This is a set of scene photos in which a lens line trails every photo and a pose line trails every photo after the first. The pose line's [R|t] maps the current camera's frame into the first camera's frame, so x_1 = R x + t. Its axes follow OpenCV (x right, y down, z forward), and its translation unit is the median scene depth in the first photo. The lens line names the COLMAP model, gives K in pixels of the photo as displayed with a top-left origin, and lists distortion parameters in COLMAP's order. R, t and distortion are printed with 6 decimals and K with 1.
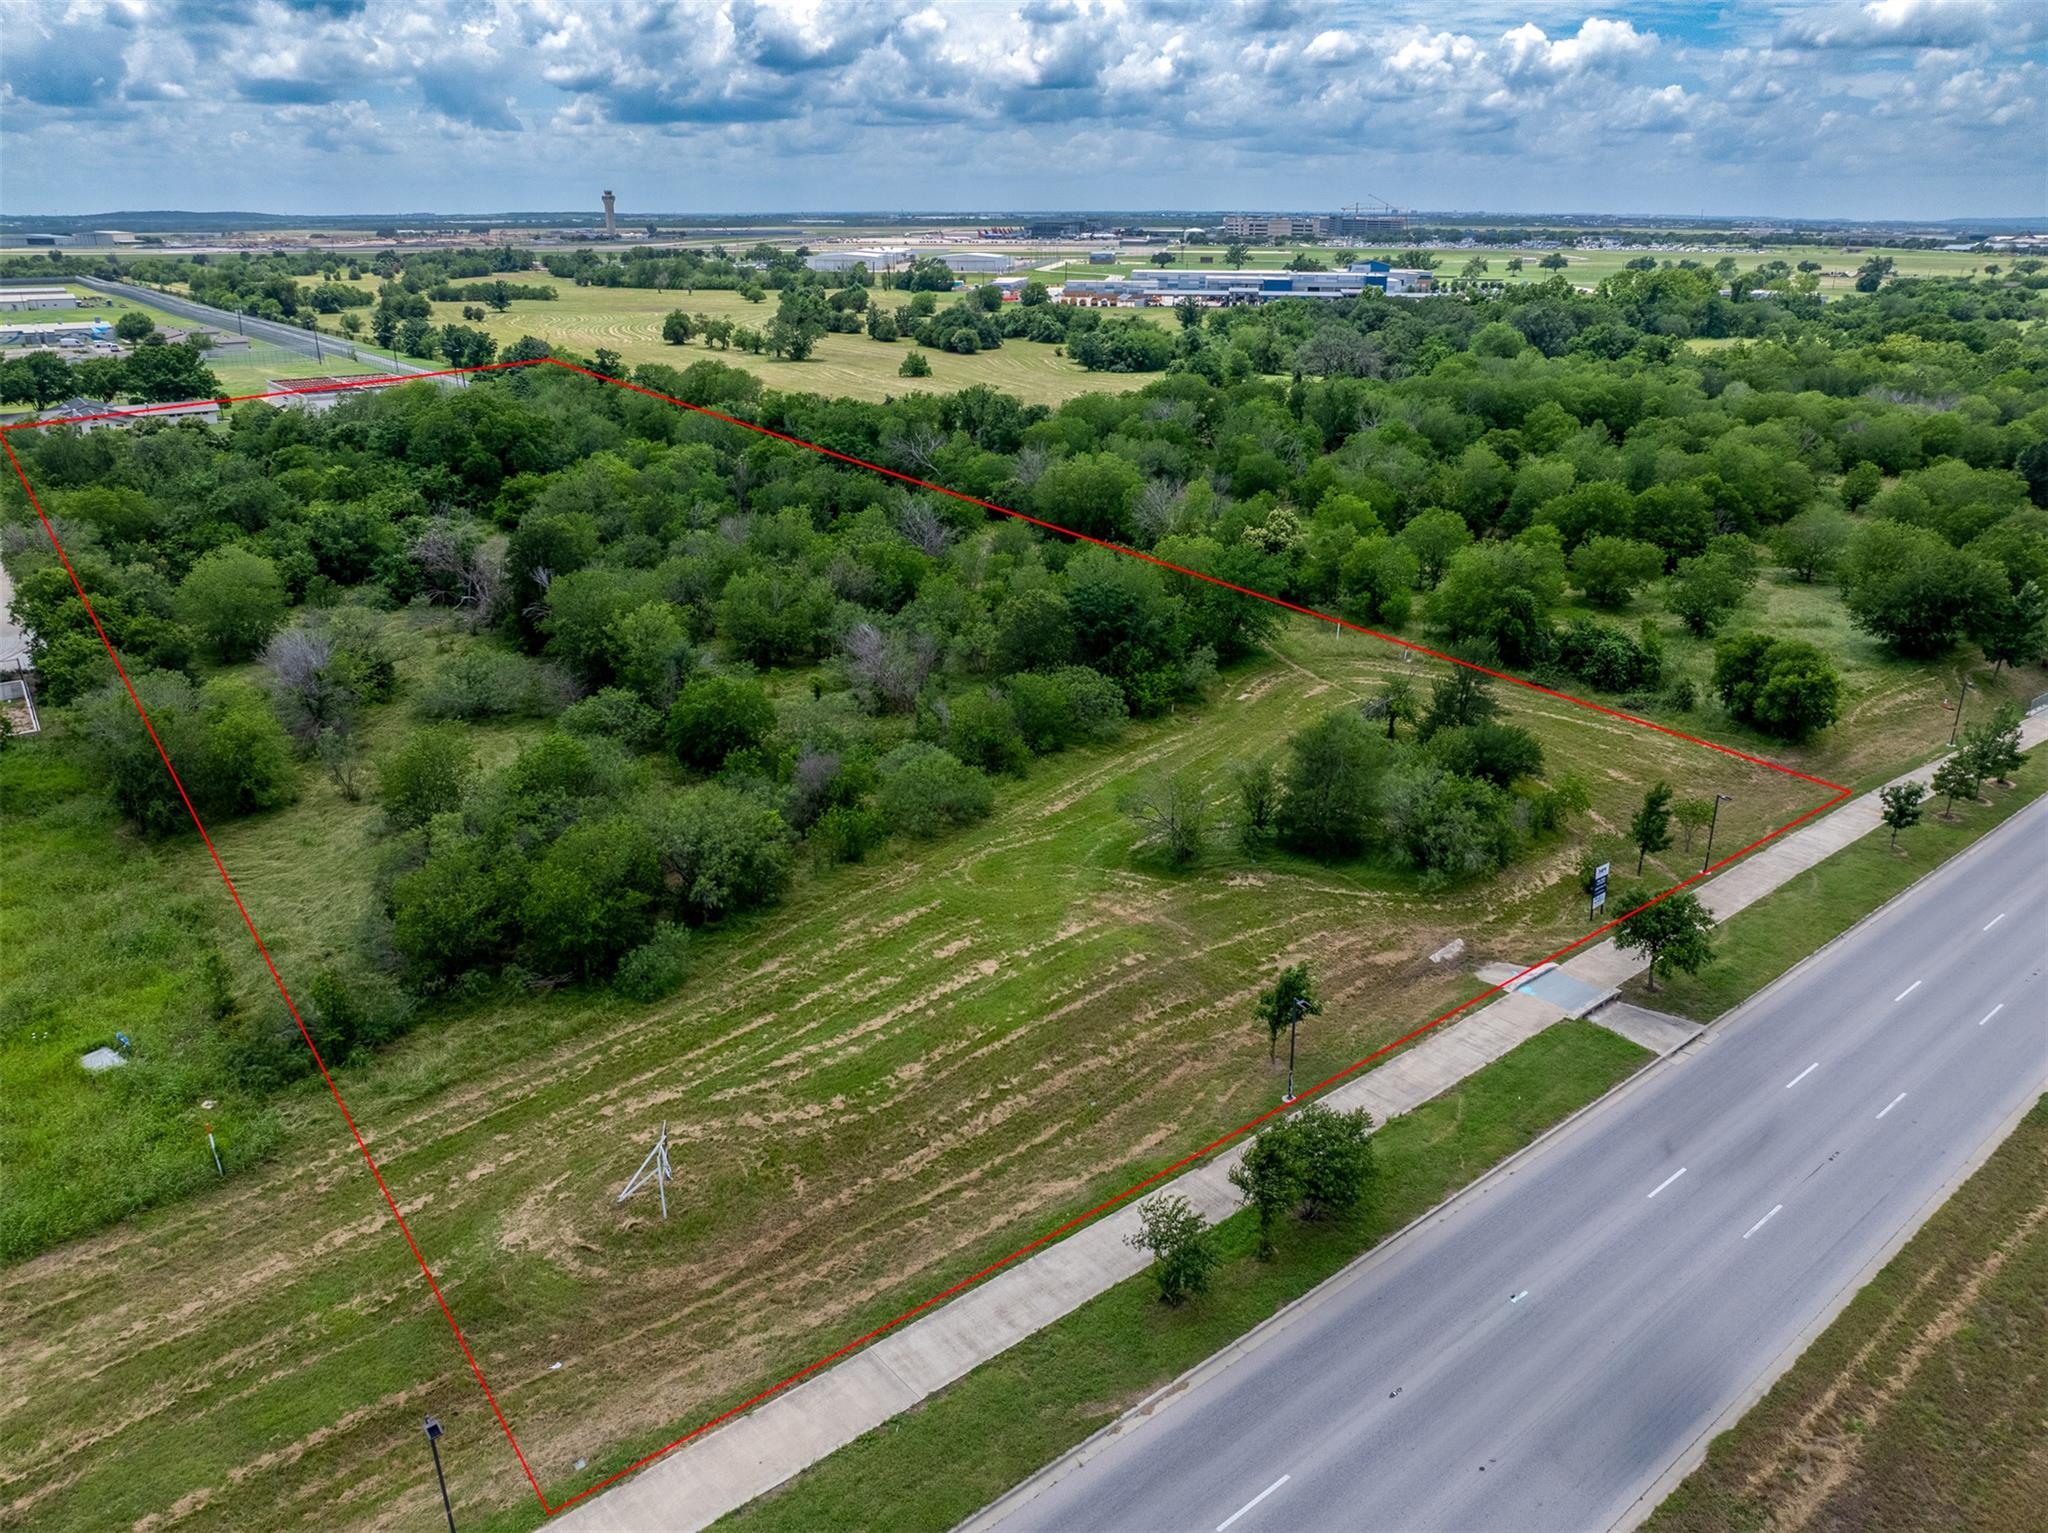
lens RADIAL K [[1437.3, 0, 1027.4], [0, 1437.3, 741.2], [0, 0, 1]] dist [-0.029836, -0.009328]
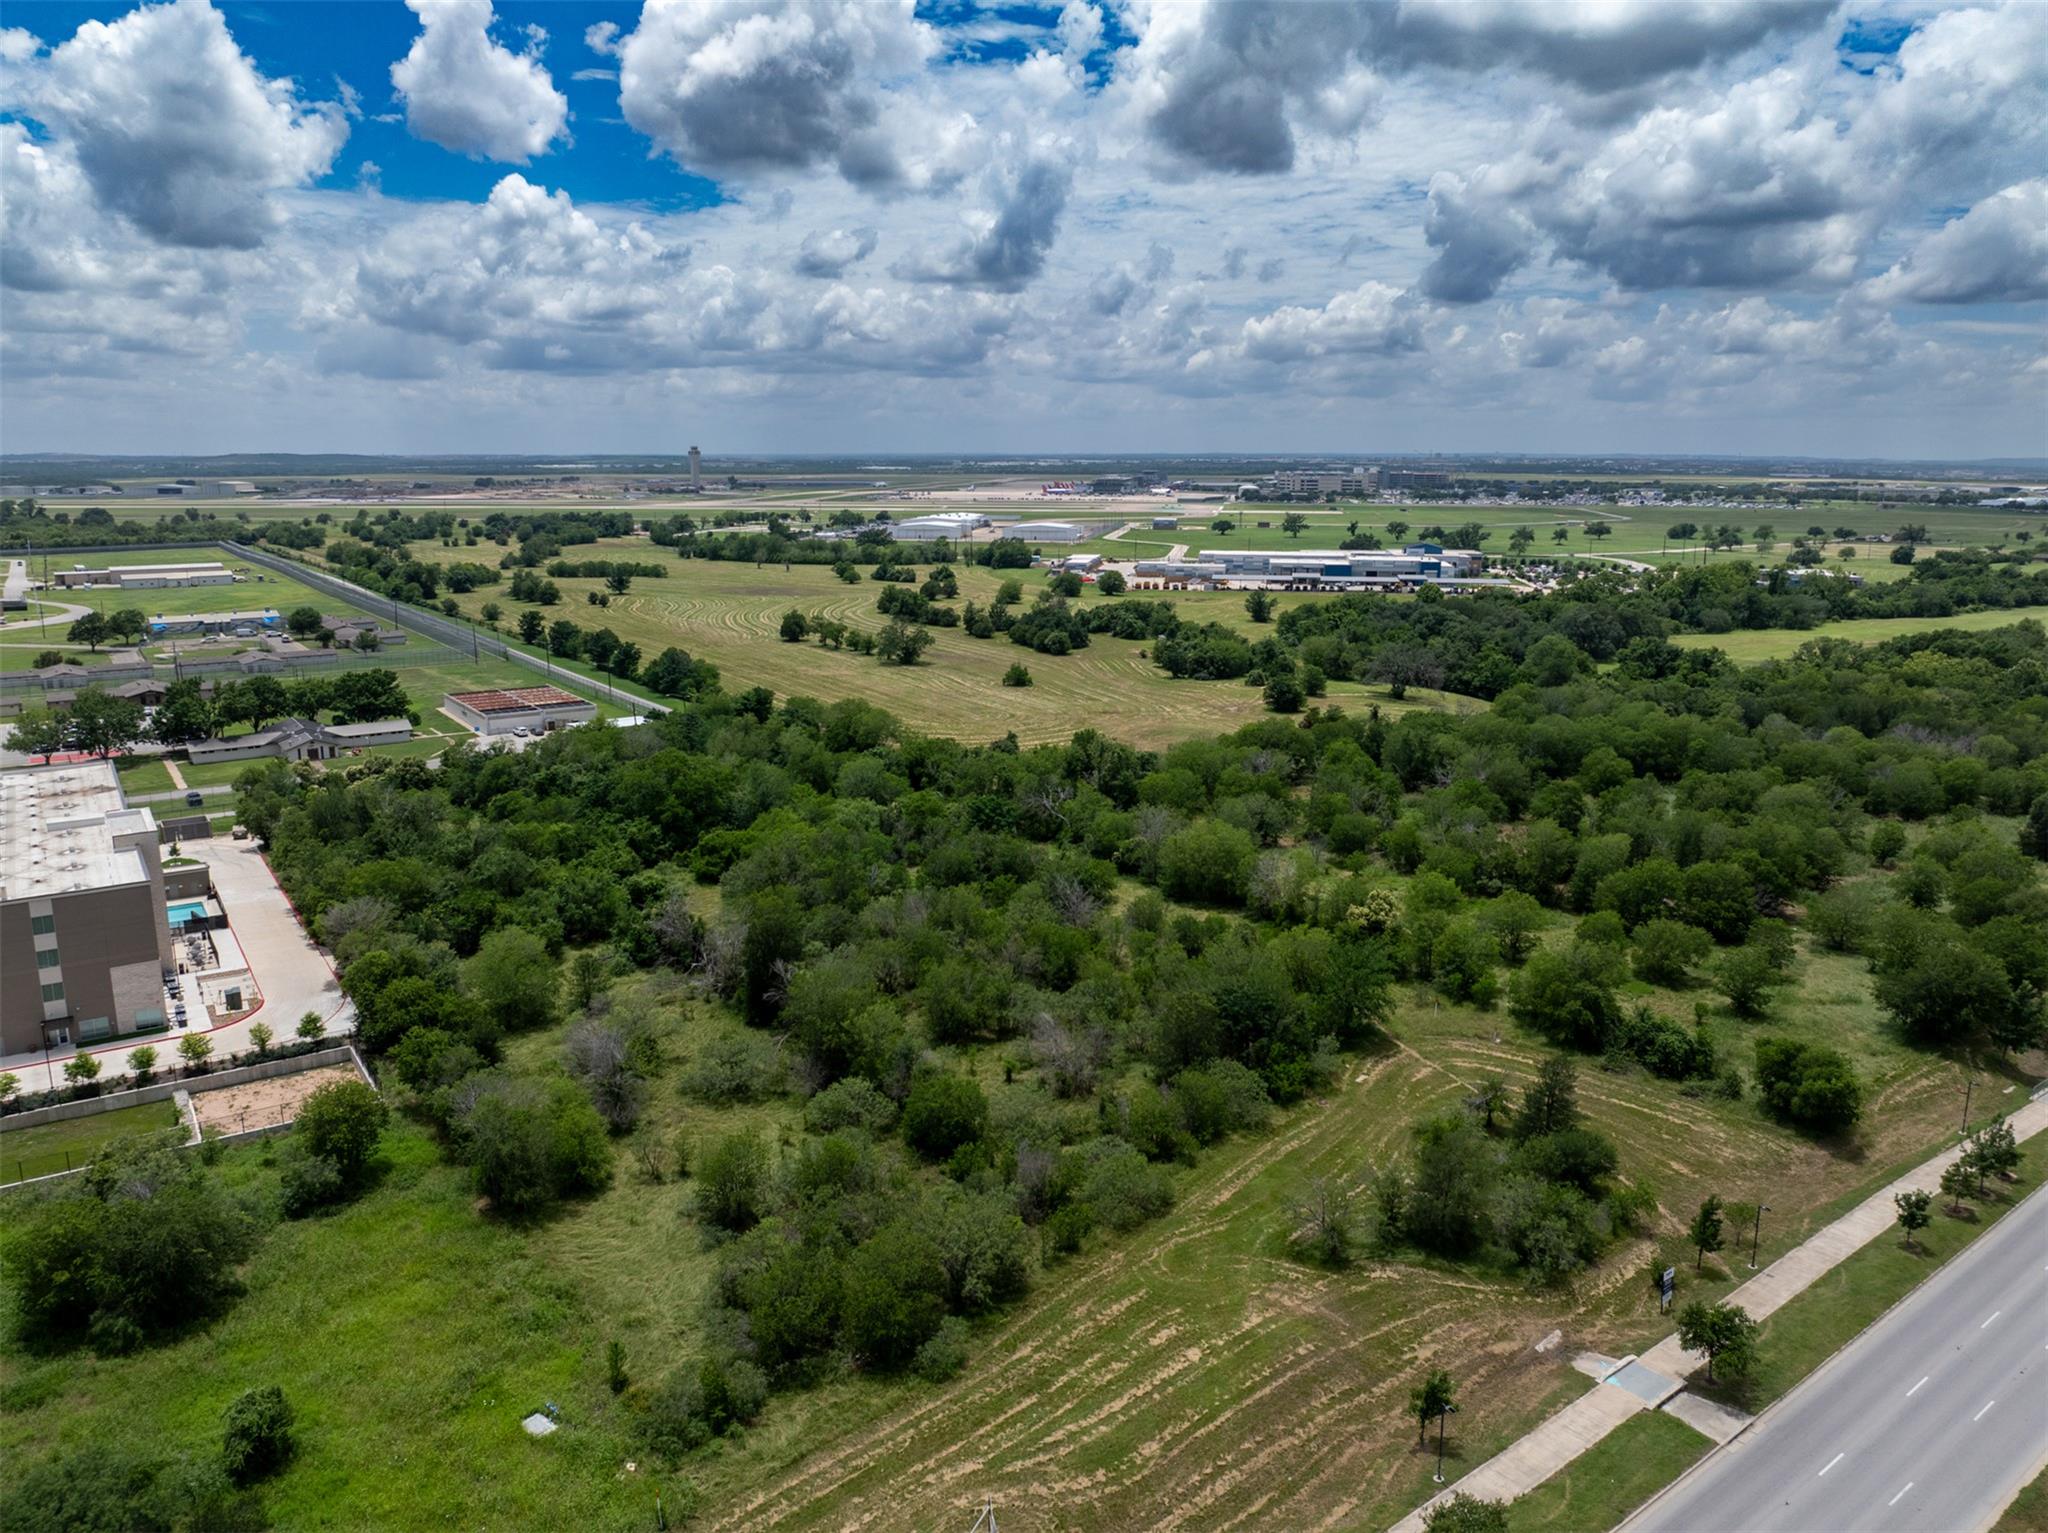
lens RADIAL K [[1439.7, 0, 1027.8], [0, 1439.7, 734.6], [0, 0, 1]] dist [-0.039241, 0.003218]
pose [[0.999312, 0.006300, -0.036540, -0.098272], [-0.012034, 0.987221, -0.158900, -0.138688], [0.035072, 0.159230, 0.986618, -0.270520]]
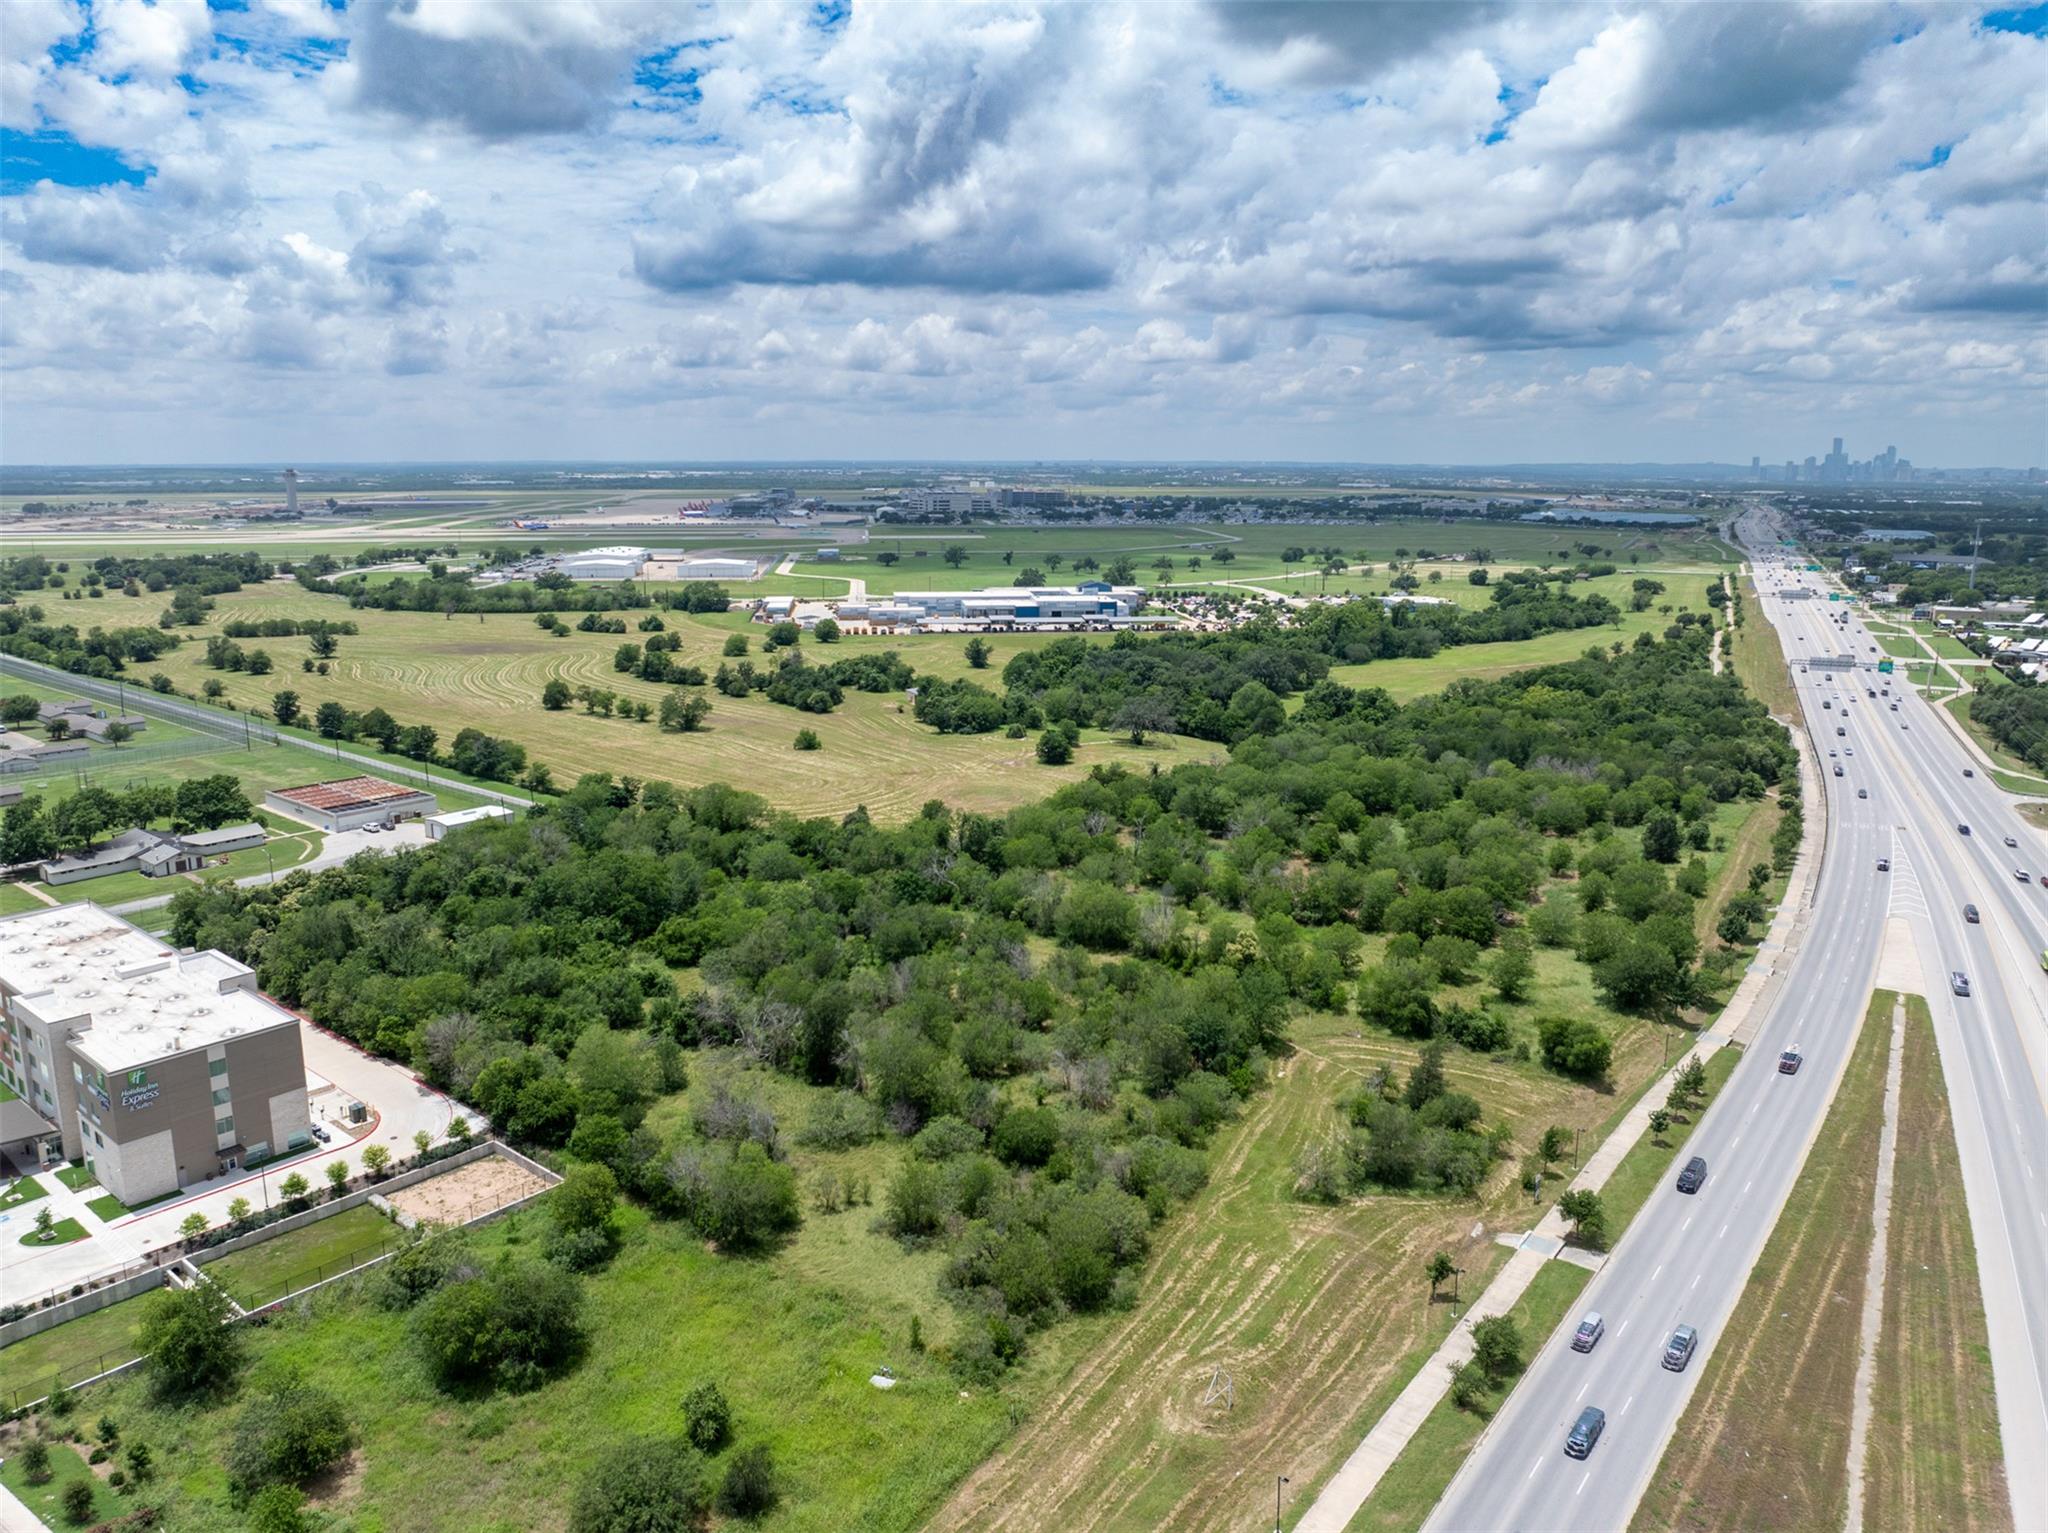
lens RADIAL K [[1440.2, 0, 1023.7], [0, 1440.2, 739.7], [0, 0, 1]] dist [-0.033988, -0.008498]
pose [[0.973529, -0.043710, 0.224344, -0.569450], [0.078977, 0.985417, -0.150720, -0.213119], [-0.214485, 0.164448, 0.962784, -0.690101]]
